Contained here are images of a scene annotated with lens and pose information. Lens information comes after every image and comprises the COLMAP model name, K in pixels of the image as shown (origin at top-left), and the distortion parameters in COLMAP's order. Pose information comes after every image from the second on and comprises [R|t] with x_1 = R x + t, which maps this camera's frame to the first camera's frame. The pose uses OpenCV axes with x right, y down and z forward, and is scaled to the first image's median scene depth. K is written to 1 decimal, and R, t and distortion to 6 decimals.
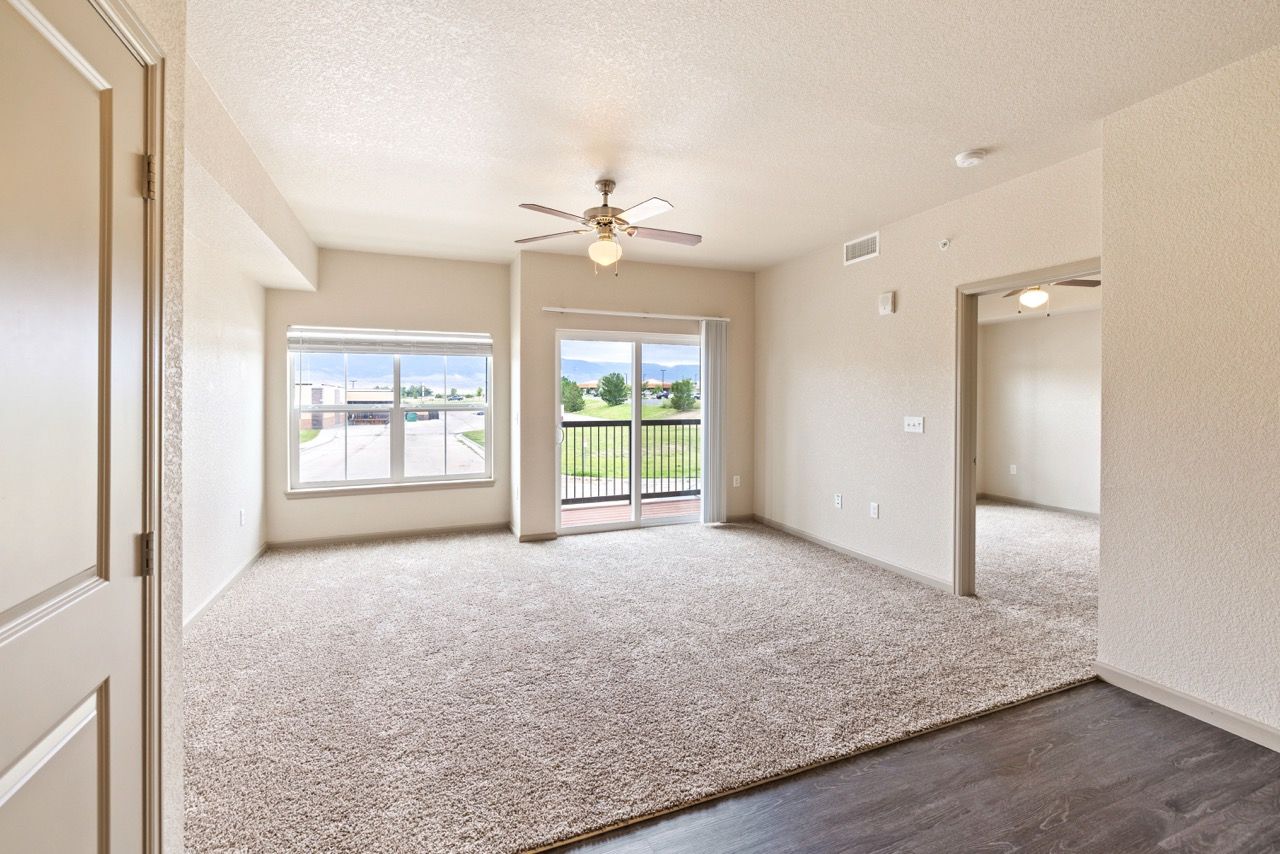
lens RADIAL K [[550.6, 0, 634.7], [0, 550.6, 397.5], [0, 0, 1]] dist [0.000642, 0.000601]
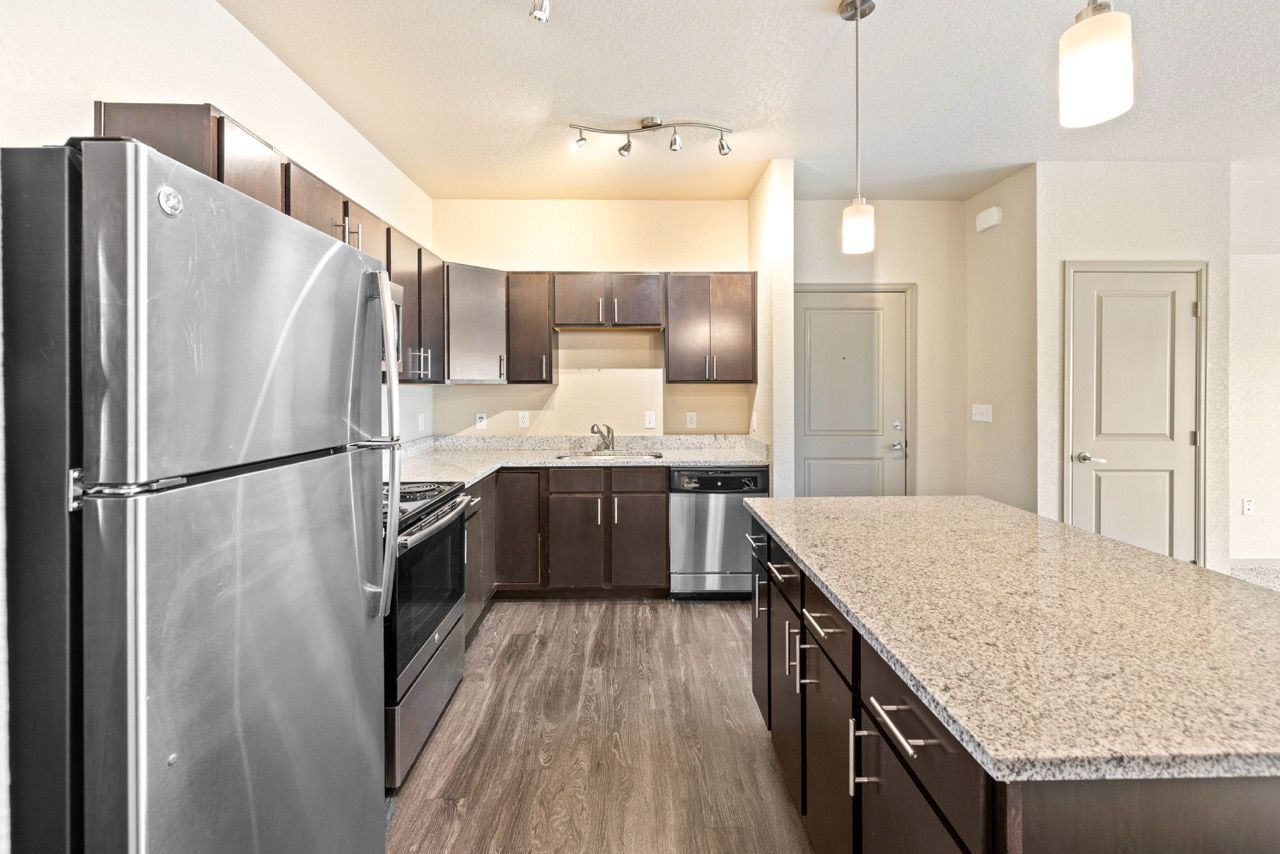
lens RADIAL K [[553.5, 0, 641.8], [0, 553.5, 386.5], [0, 0, 1]] dist [0.002245, -0.000302]
pose [[-0.358754, 0.003389, -0.933426, 2.963275], [0.003817, 0.999990, 0.002164, -0.010422], [0.933424, -0.002787, -0.358764, -0.705367]]
